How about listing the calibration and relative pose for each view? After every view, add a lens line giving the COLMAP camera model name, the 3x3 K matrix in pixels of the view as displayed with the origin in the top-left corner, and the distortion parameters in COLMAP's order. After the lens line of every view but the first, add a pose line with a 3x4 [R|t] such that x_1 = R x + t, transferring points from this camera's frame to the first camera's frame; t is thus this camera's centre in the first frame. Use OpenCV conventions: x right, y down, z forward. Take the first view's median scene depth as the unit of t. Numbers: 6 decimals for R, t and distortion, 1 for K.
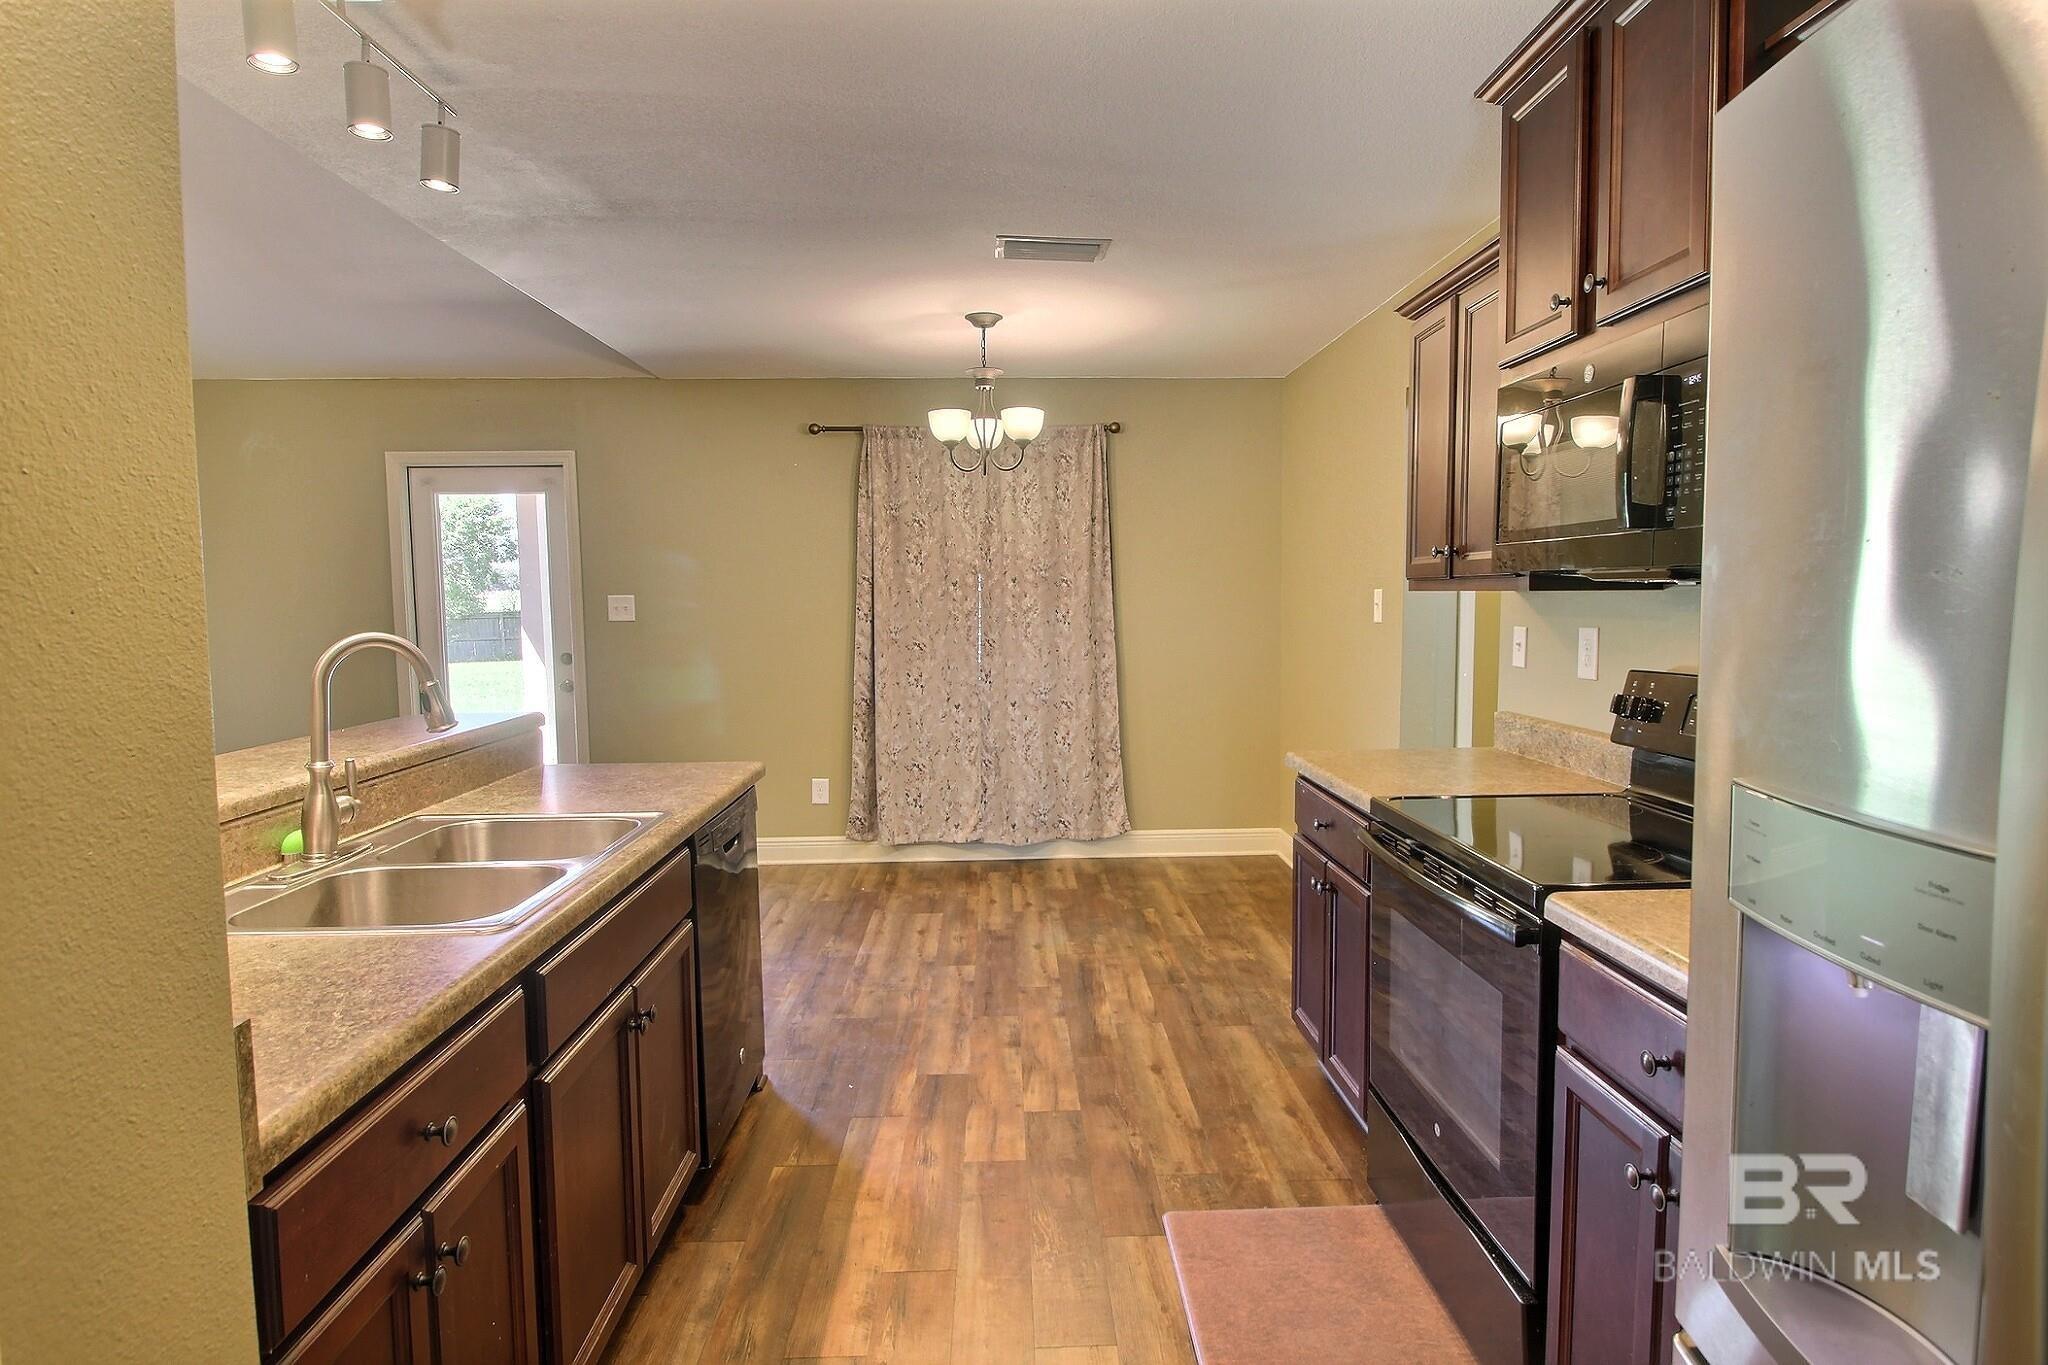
lens RADIAL K [[1090.4, 0, 1029.8], [0, 1090.4, 677.5], [0, 0, 1]] dist [0.003248, -0.010676]
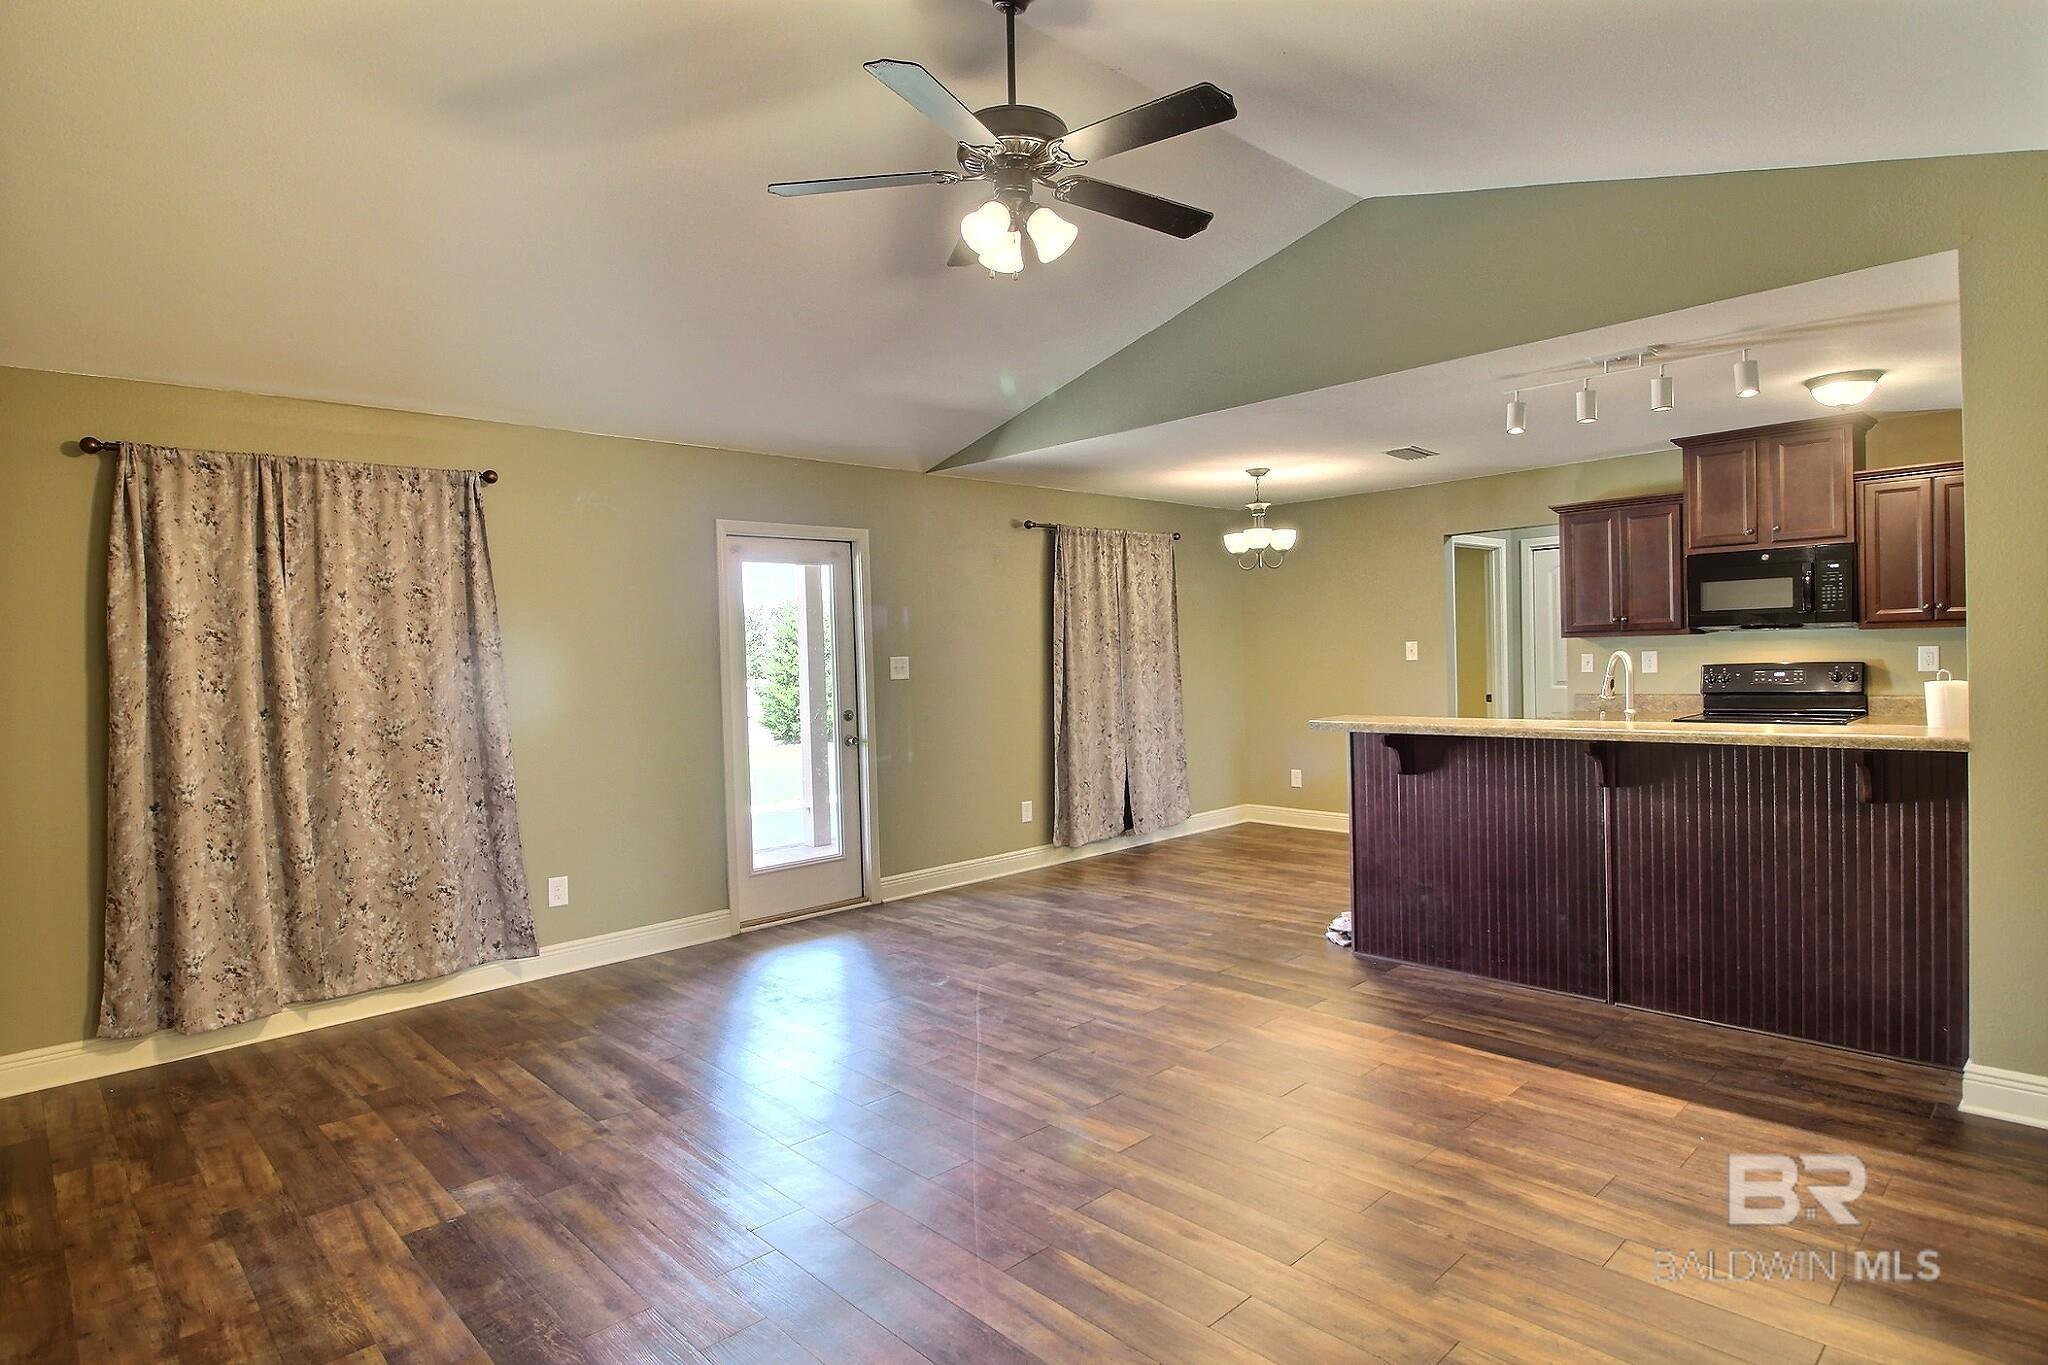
lens RADIAL K [[1090.4, 0, 1027.0], [0, 1090.4, 680.2], [0, 0, 1]] dist [0.003248, -0.010676]
pose [[0.746511, -0.031283, 0.664637, -1.062555], [0.075224, 0.996458, -0.037590, 0.002099], [-0.661107, 0.078058, 0.746220, 0.060651]]
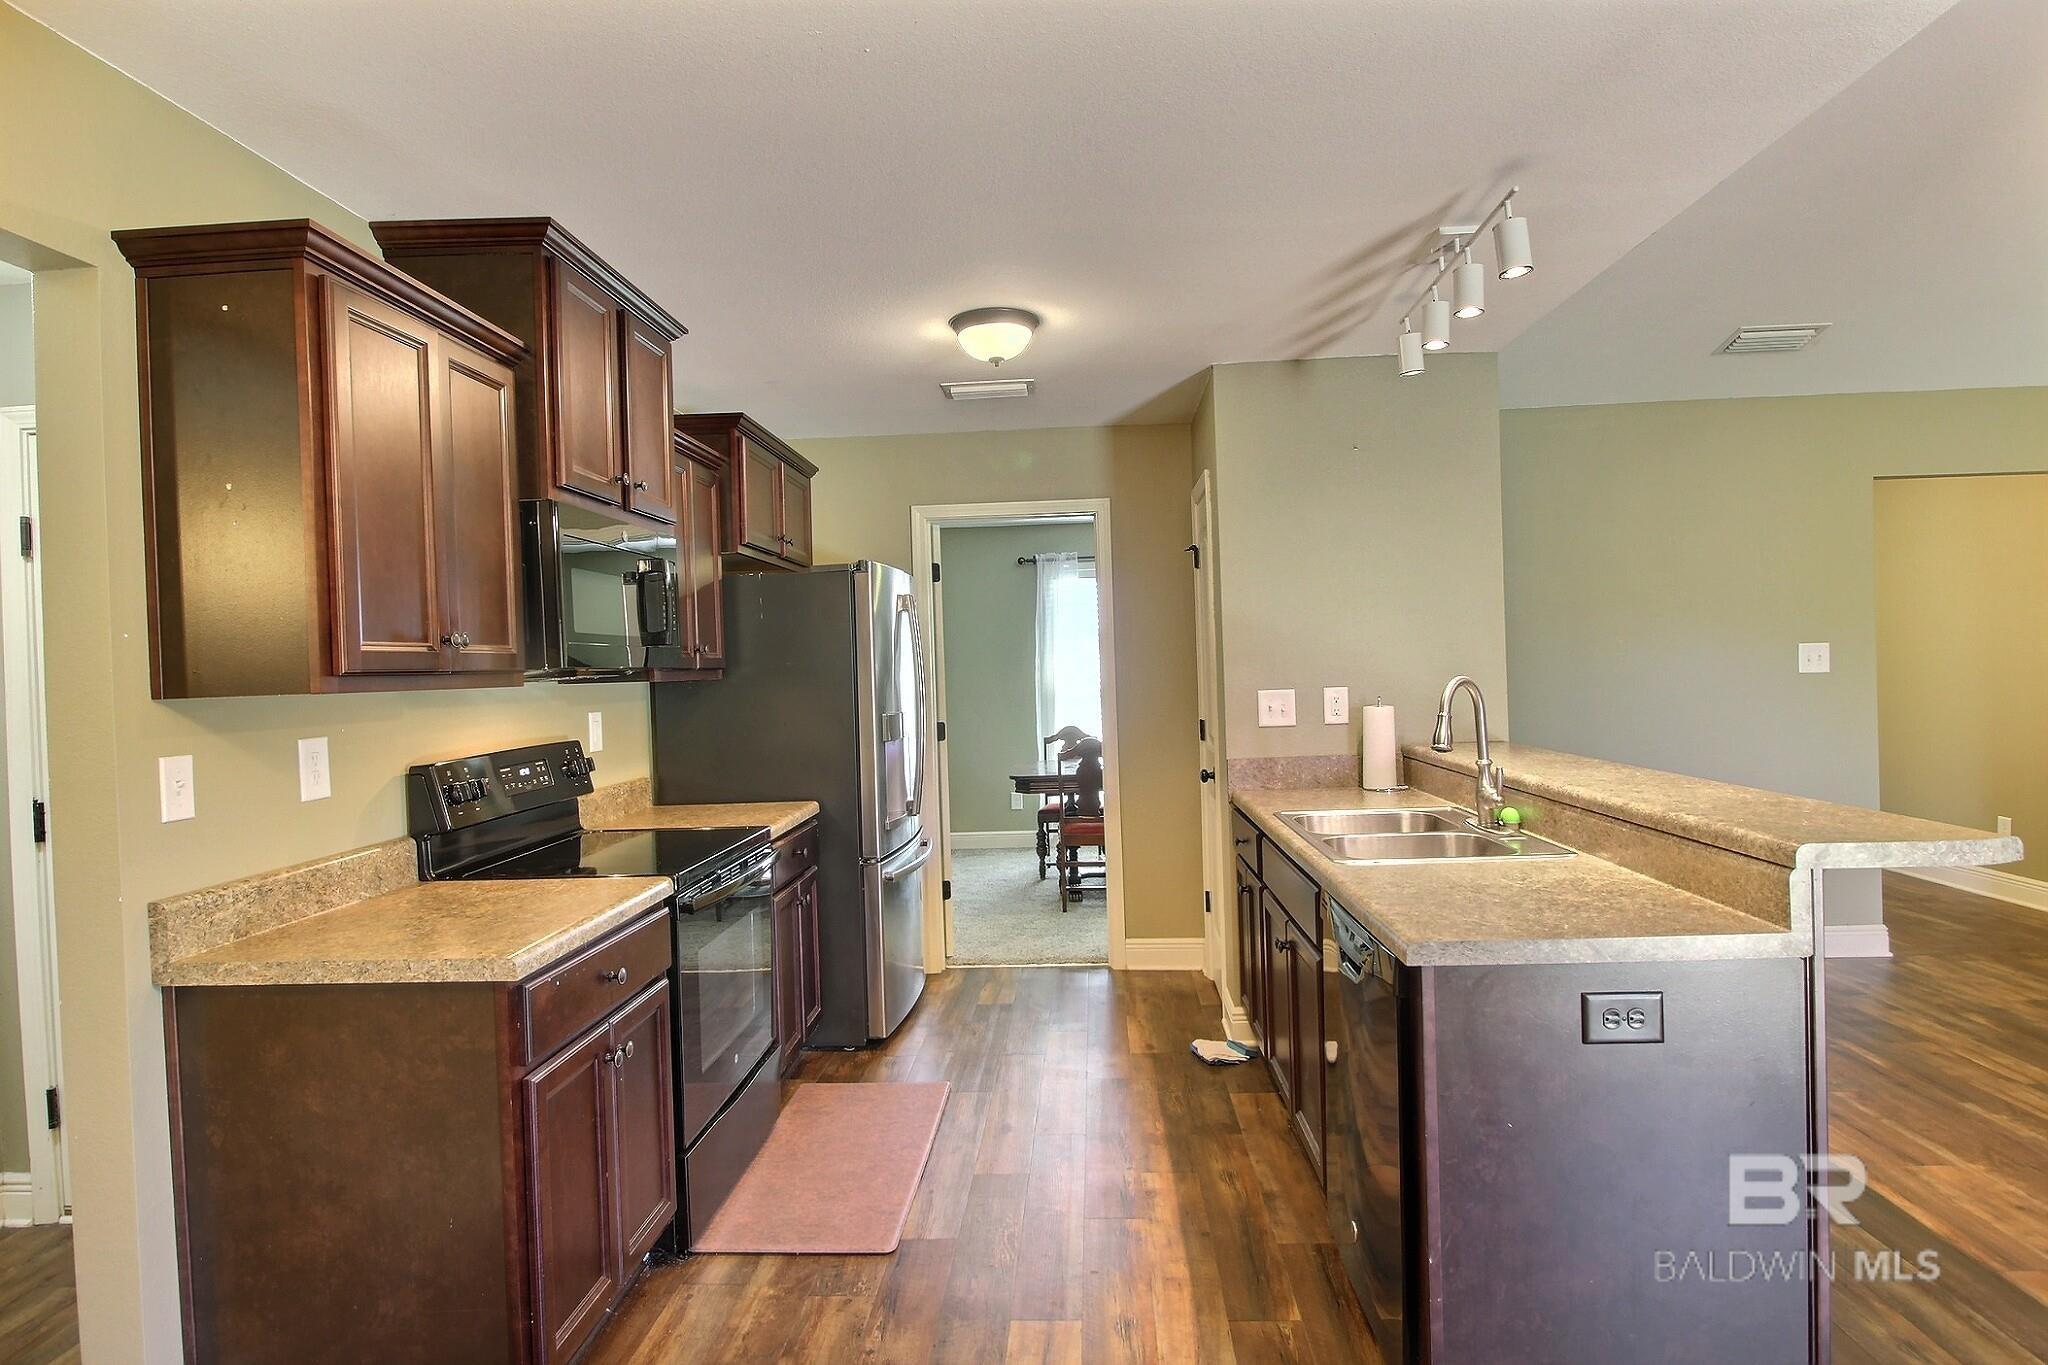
lens RADIAL K [[1090.4, 0, 1034.2], [0, 1090.4, 678.4], [0, 0, 1]] dist [0.003248, -0.010676]
pose [[-0.995711, 0.041911, 0.082486, -0.057282], [0.049098, 0.994987, 0.087124, -0.069725], [-0.078421, 0.090800, -0.992777, 0.901173]]
